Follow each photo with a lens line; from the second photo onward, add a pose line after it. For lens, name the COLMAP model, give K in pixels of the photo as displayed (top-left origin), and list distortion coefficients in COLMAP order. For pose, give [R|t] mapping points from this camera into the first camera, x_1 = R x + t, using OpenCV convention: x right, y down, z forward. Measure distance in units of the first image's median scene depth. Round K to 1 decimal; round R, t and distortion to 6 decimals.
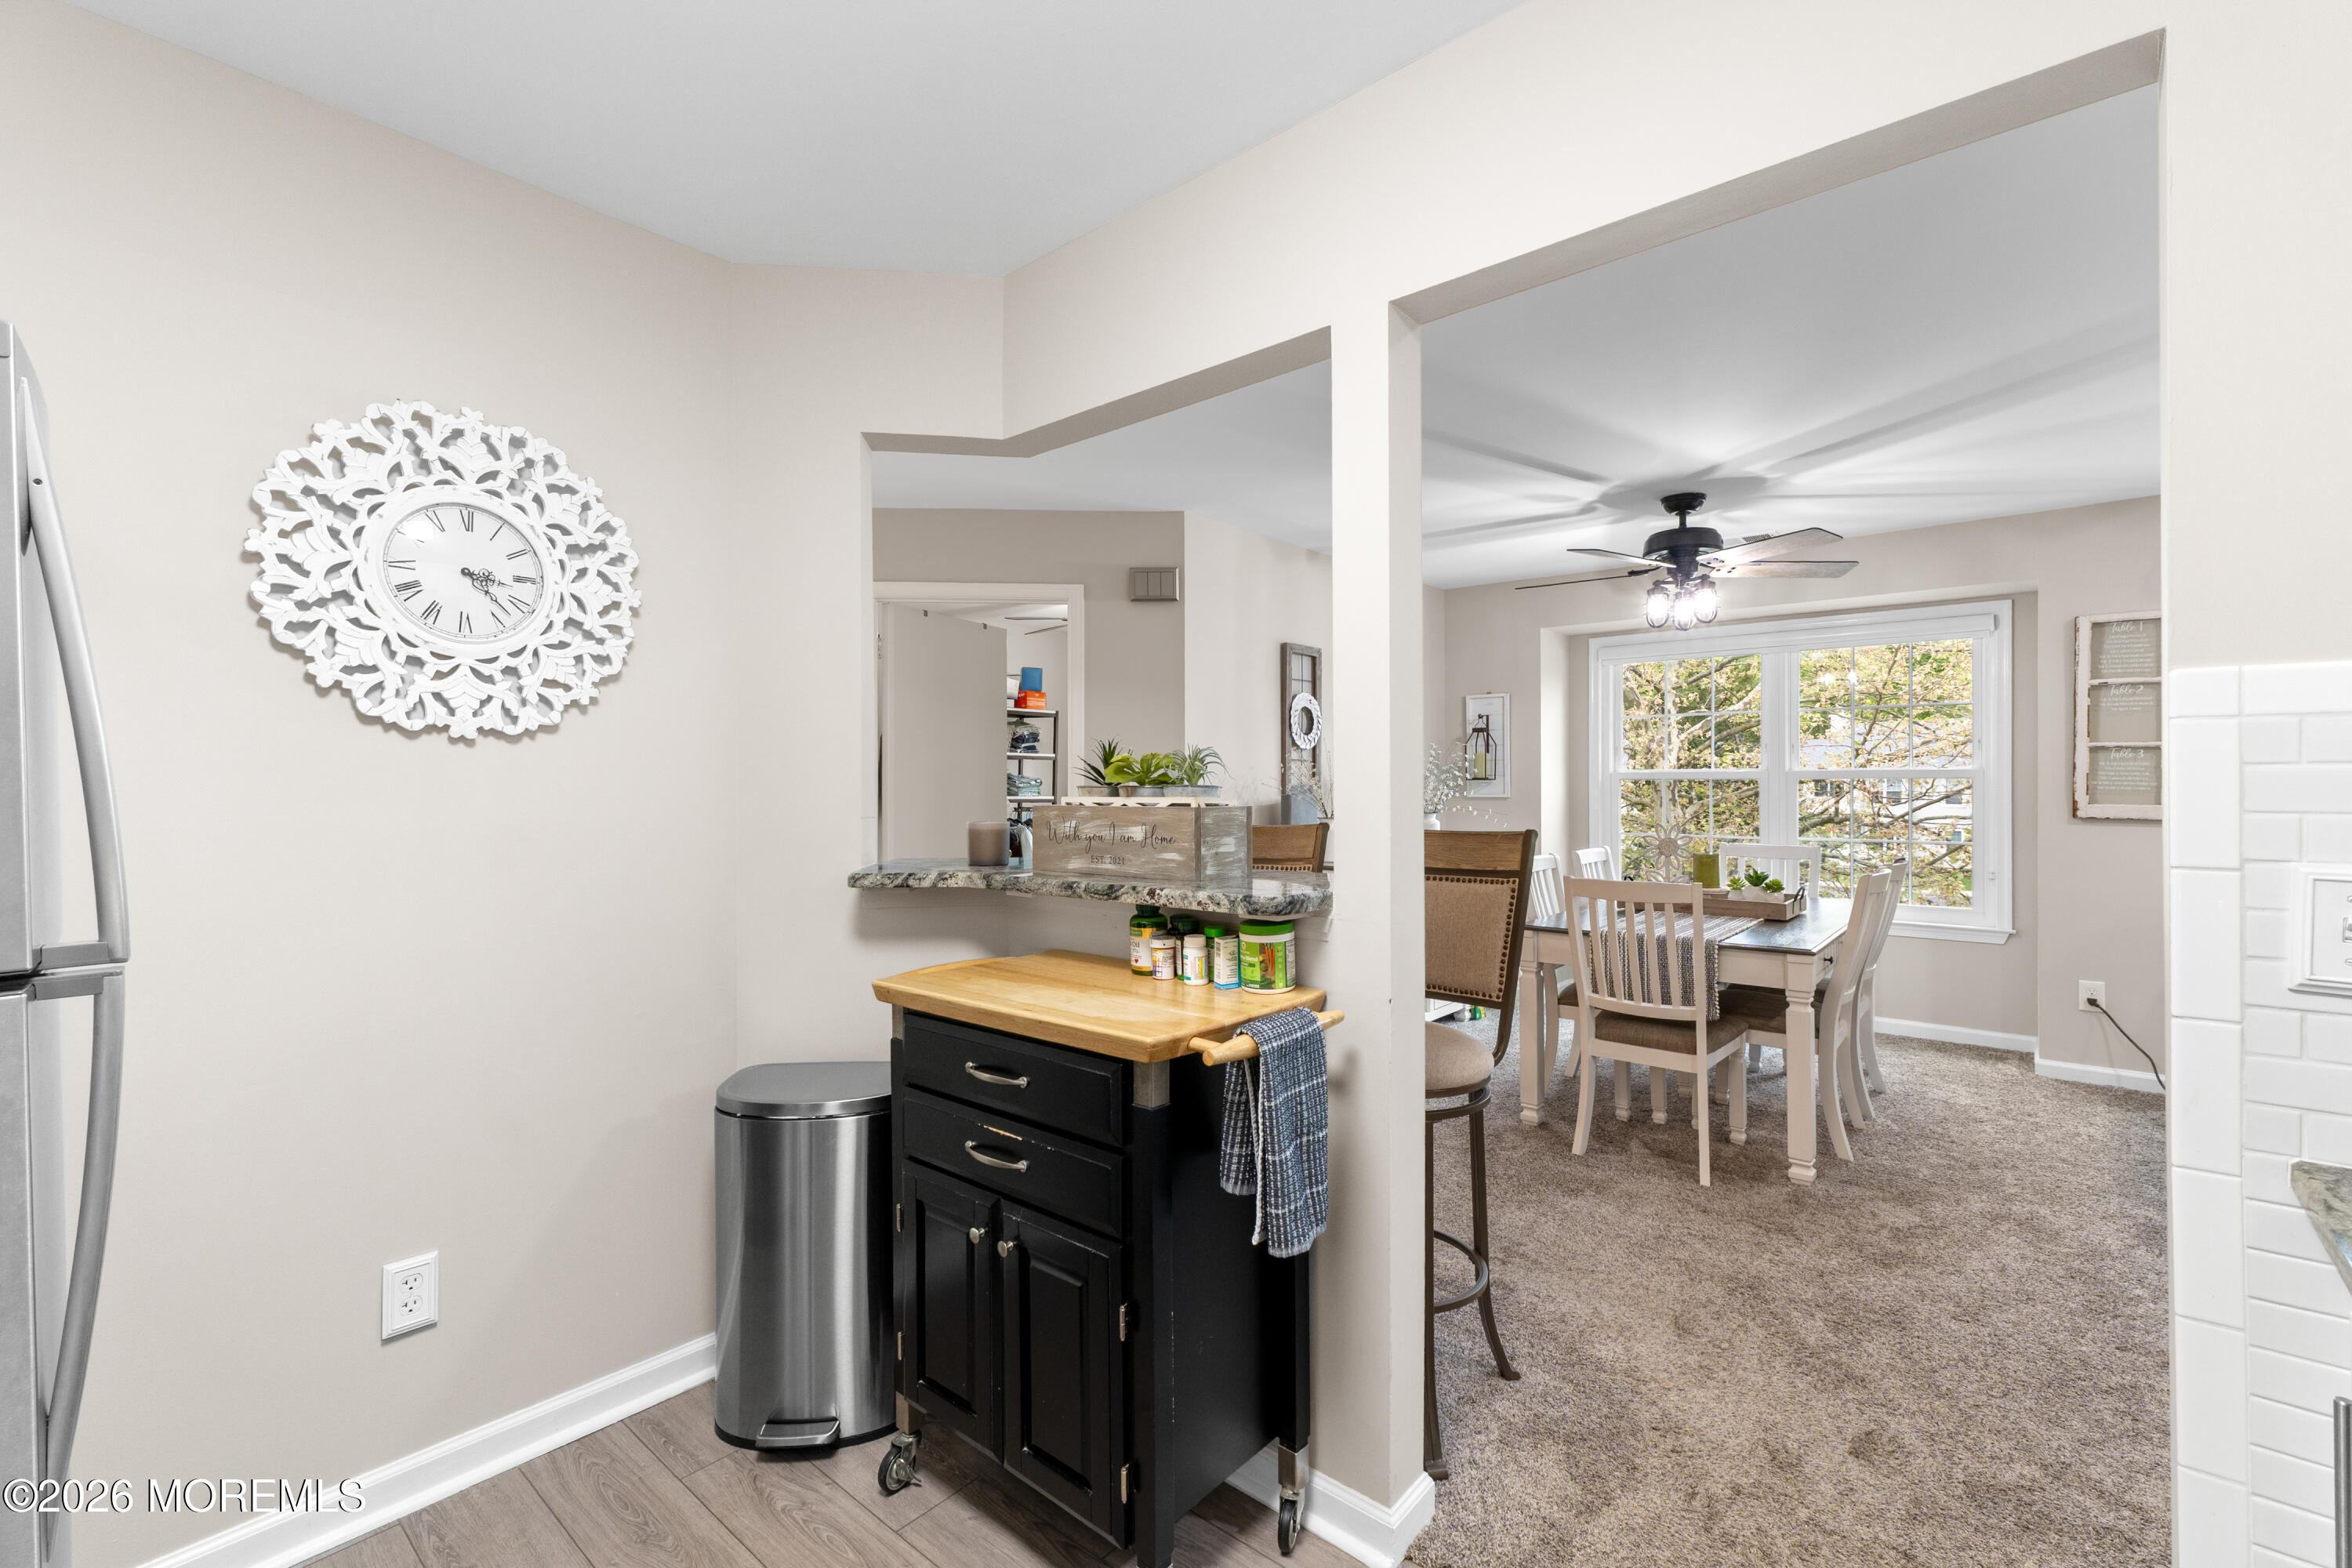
lens RADIAL K [[988.2, 0, 1198.7], [0, 988.2, 787.1], [0, 0, 1]] dist [0.001678, -0.001190]
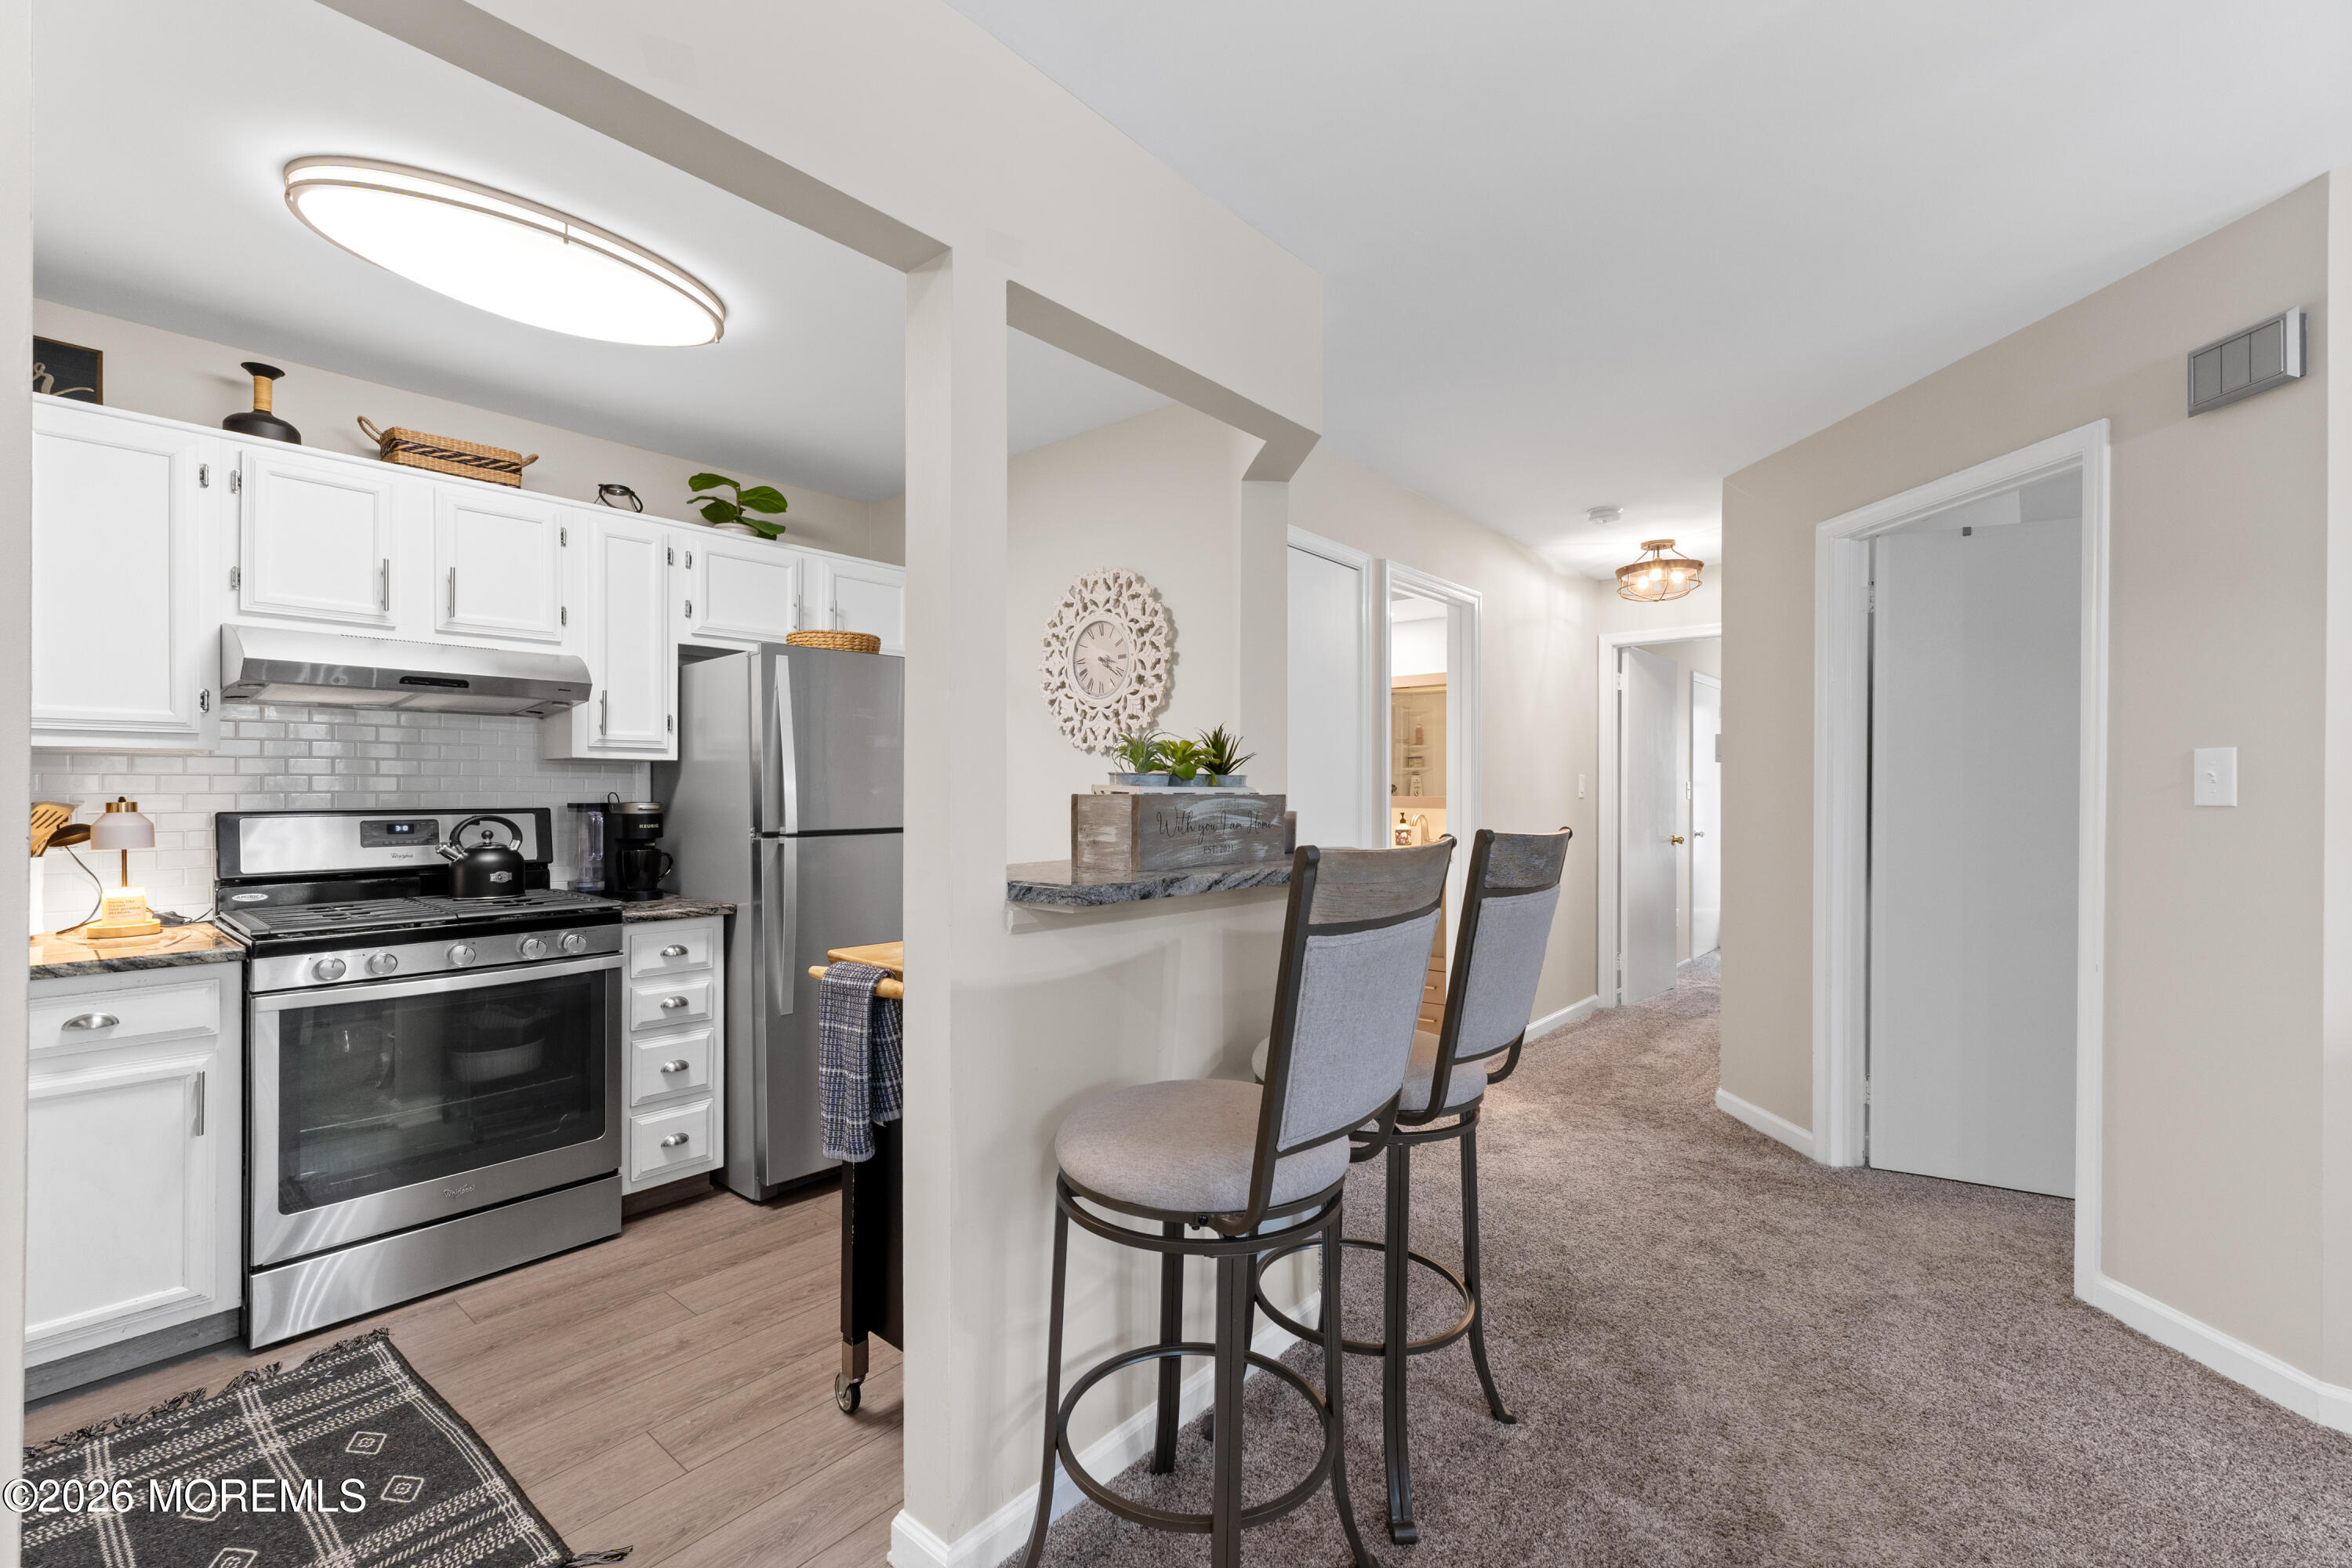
lens RADIAL K [[988.2, 0, 1173.9], [0, 988.2, 789.7], [0, 0, 1]] dist [0.001678, -0.001190]
pose [[0.007228, 0.002882, -0.999970, 0.587994], [-0.002801, 0.999992, 0.002862, 0.006824], [0.999970, 0.002781, 0.007236, 0.631191]]
